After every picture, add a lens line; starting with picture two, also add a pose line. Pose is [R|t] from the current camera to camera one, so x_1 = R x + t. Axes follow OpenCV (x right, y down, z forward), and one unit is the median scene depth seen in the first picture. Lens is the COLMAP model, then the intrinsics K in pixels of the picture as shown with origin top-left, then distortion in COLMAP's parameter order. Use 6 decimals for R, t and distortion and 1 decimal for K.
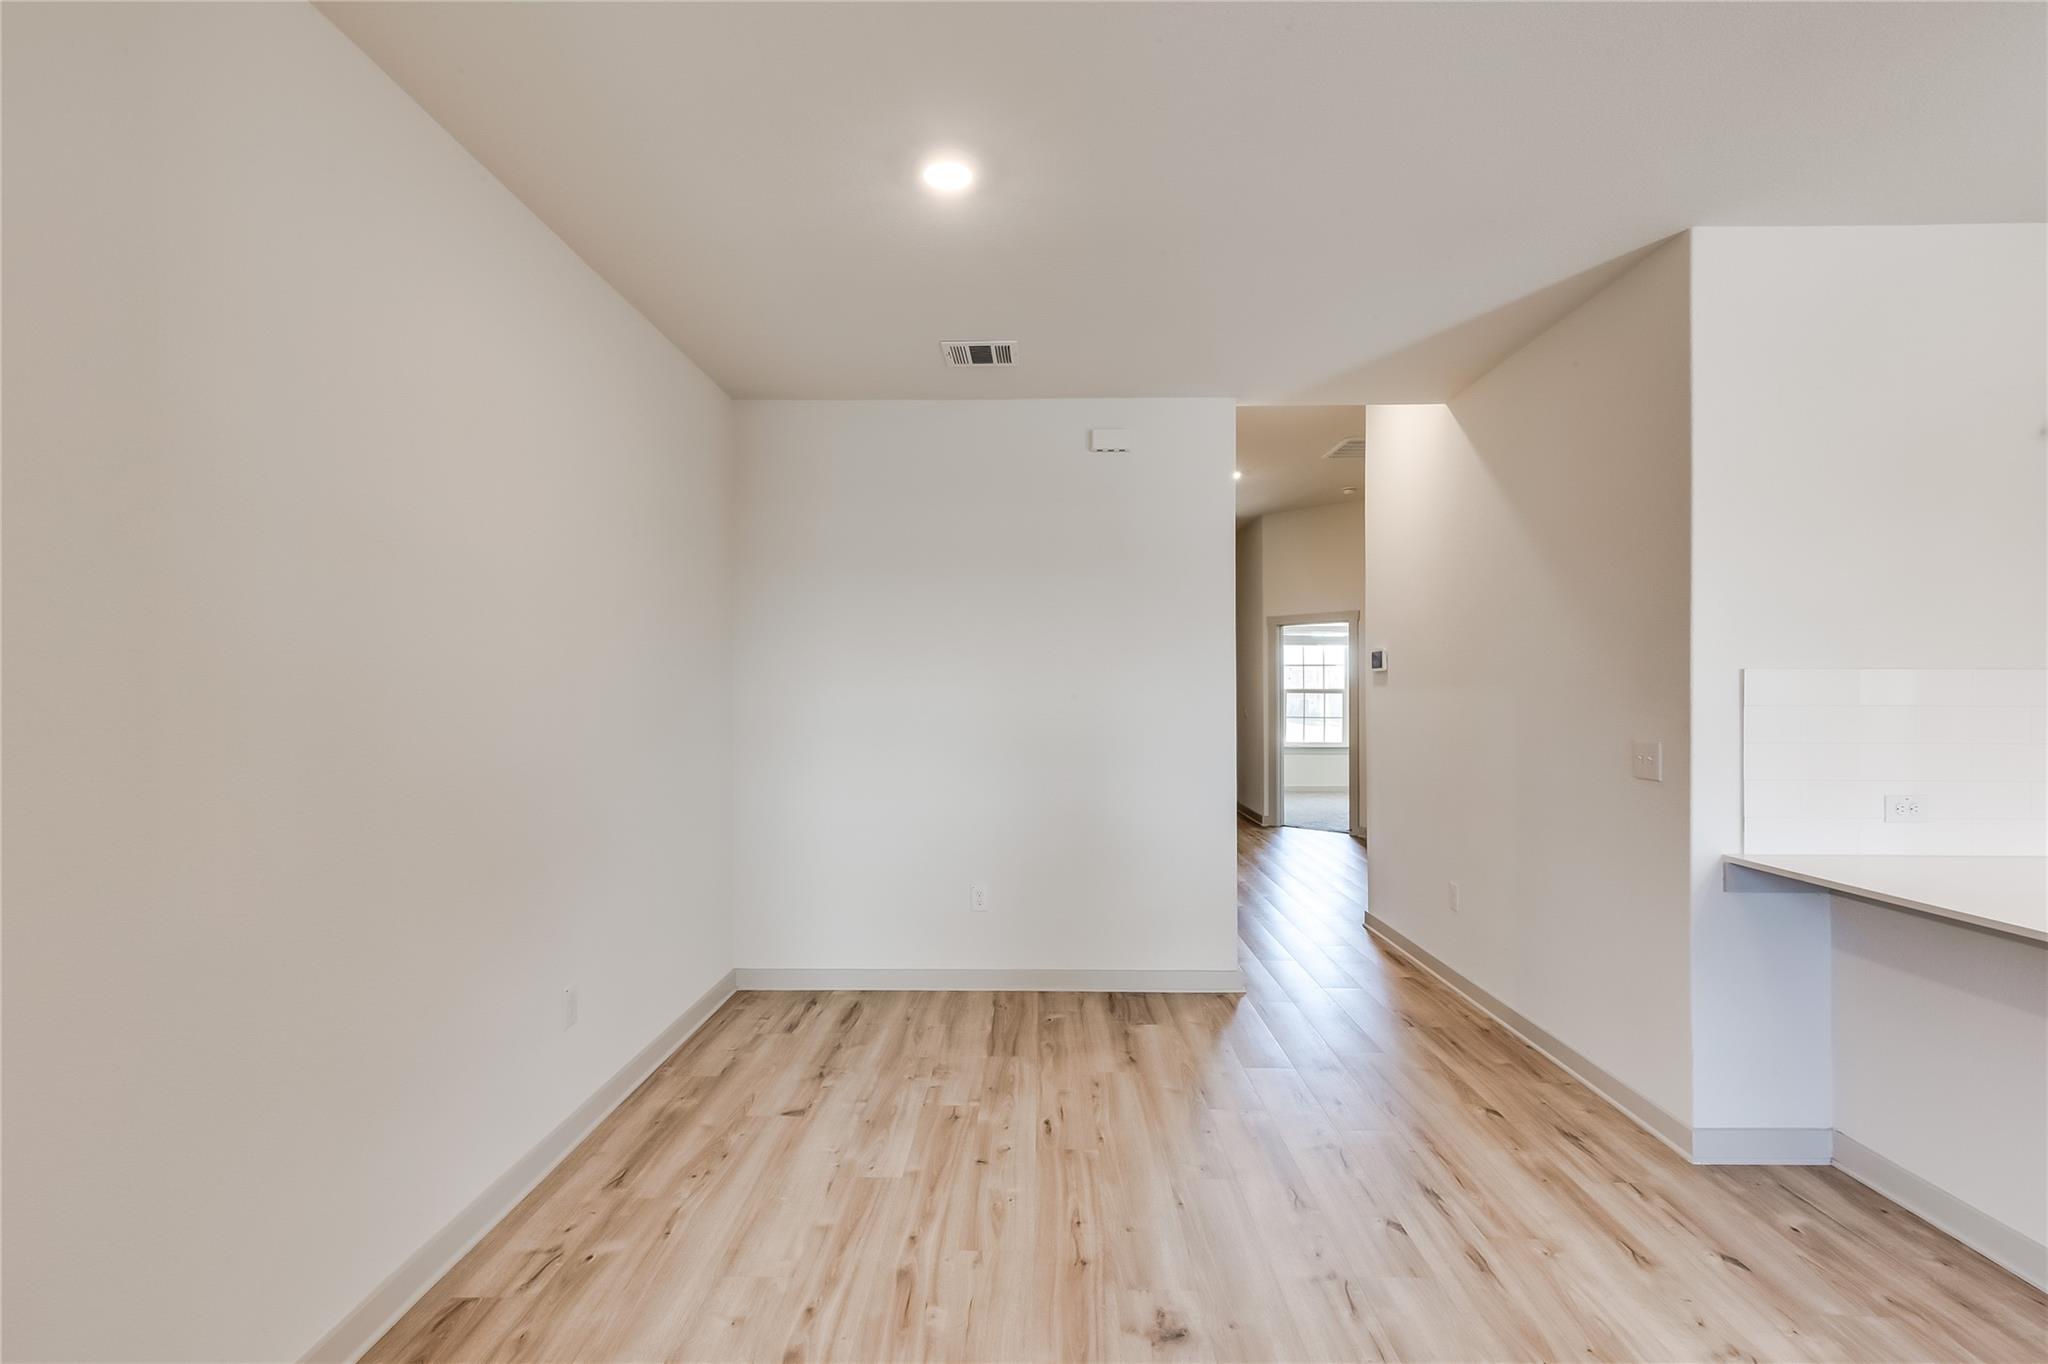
lens RADIAL K [[930.5, 0, 1032.5], [0, 930.5, 682.1], [0, 0, 1]] dist [0.006172, -0.000234]
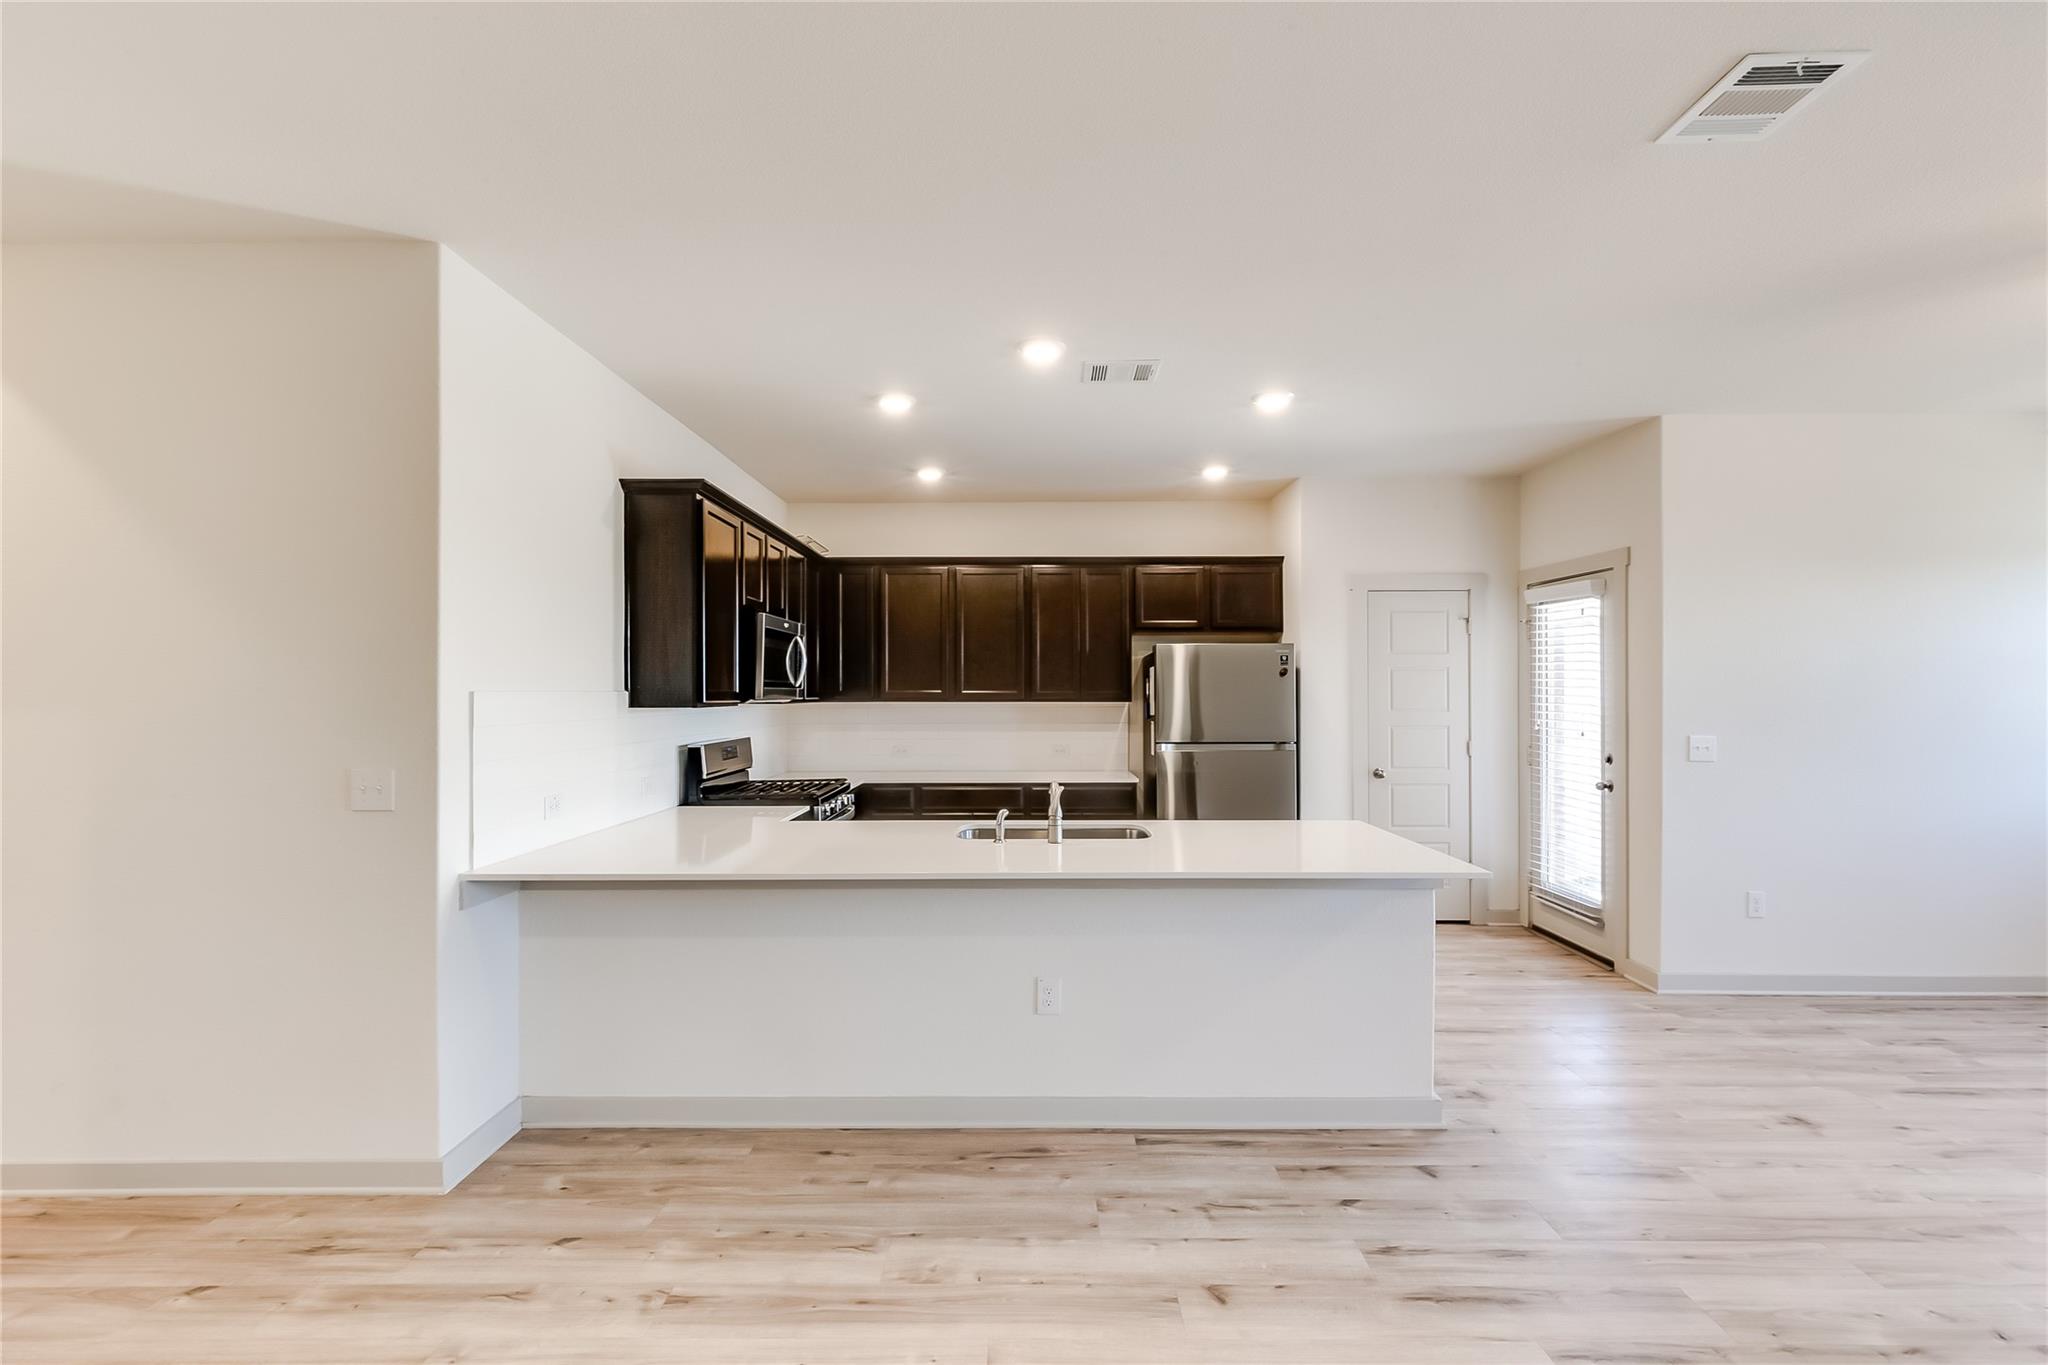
lens RADIAL K [[930.5, 0, 1032.0], [0, 930.5, 676.1], [0, 0, 1]] dist [0.006172, -0.000234]
pose [[0.001770, 0.010508, 0.999943, -0.284463], [-0.003725, 0.999938, -0.010501, -0.023390], [-0.999991, -0.003706, 0.001809, 0.380655]]
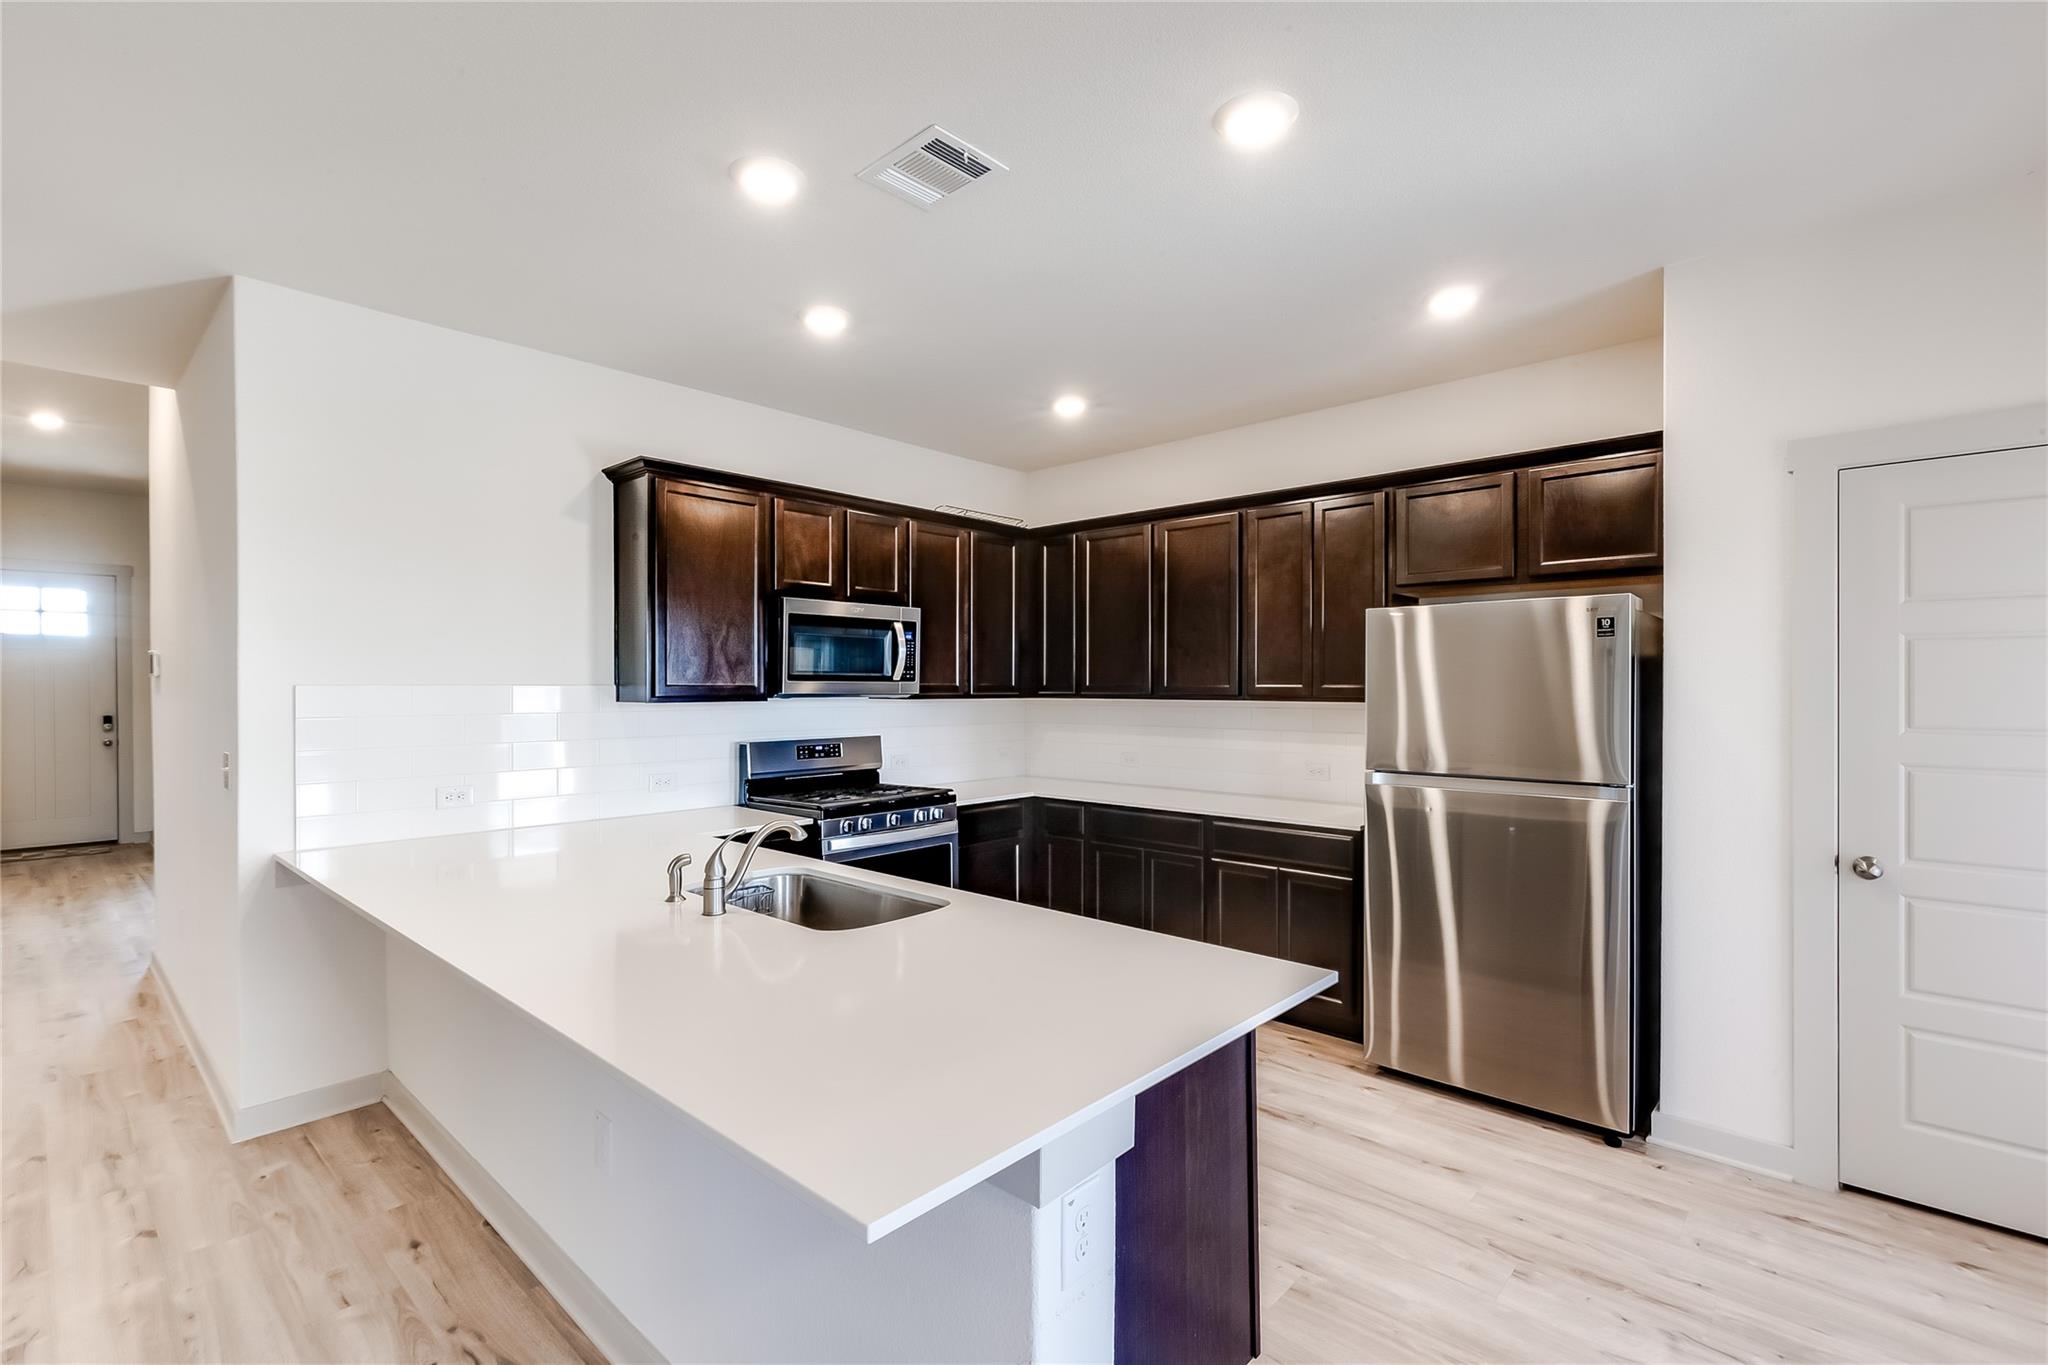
lens RADIAL K [[930.5, 0, 1021.9], [0, 930.5, 684.7], [0, 0, 1]] dist [0.006172, -0.000234]
pose [[0.678248, -0.007288, 0.734797, 0.534053], [-0.000185, 0.999949, 0.010088, -0.028555], [-0.734833, -0.006978, 0.678212, -0.407062]]
